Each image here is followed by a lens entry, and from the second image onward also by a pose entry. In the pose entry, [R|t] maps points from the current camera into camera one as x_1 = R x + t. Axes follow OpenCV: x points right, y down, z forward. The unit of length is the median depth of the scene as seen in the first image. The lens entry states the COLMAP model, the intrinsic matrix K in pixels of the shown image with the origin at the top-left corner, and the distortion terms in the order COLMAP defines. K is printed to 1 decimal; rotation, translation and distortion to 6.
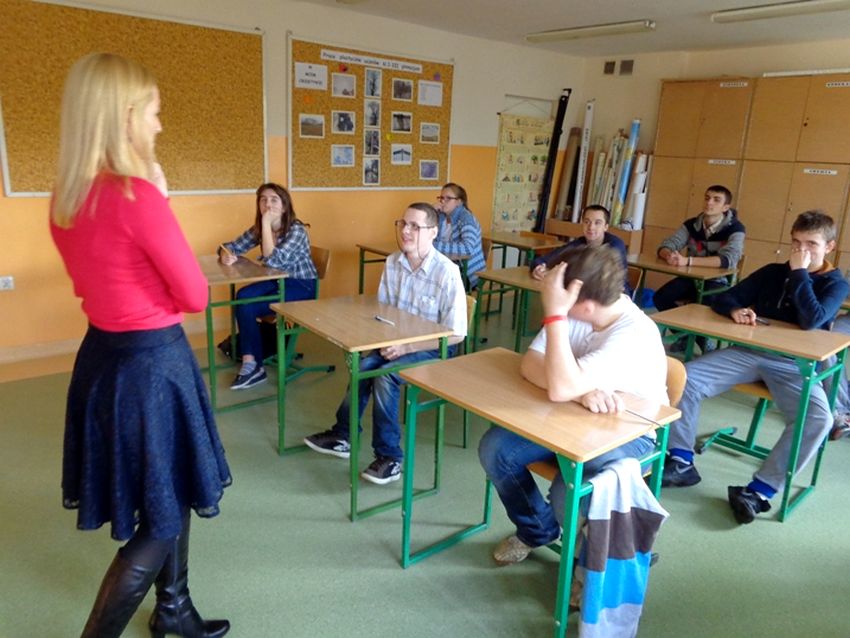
lens RADIAL K [[653.7, 0, 425.5], [0, 653.7, 319.9], [0, 0, 1]] dist [0.010421, 0.002584]
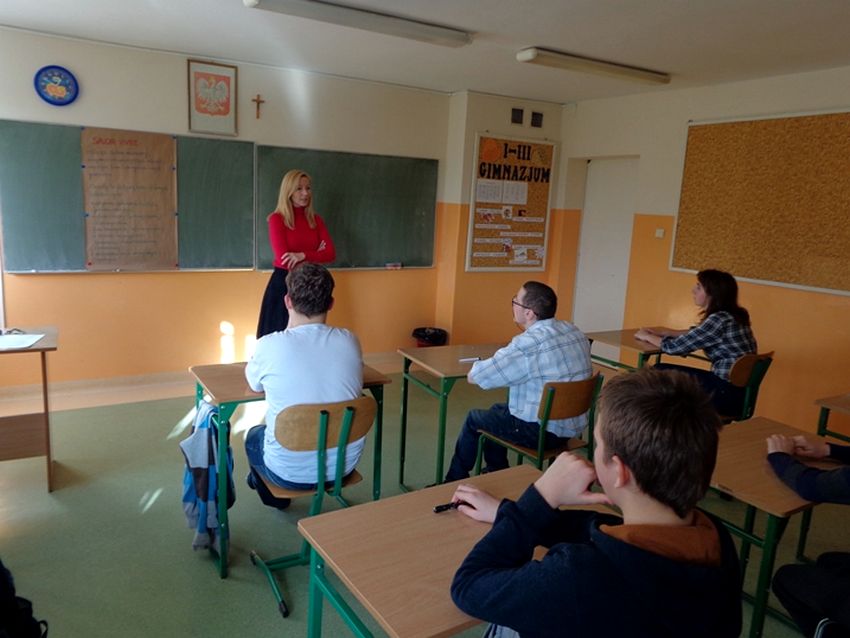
lens RADIAL K [[653.7, 0, 425.5], [0, 653.7, 318.1], [0, 0, 1]] dist [0.010421, 0.002584]
pose [[-0.176317, 0.122868, -0.976635, 0.697579], [-0.319044, 0.931483, 0.174786, -0.155973], [0.931195, 0.342407, -0.125036, 0.675496]]
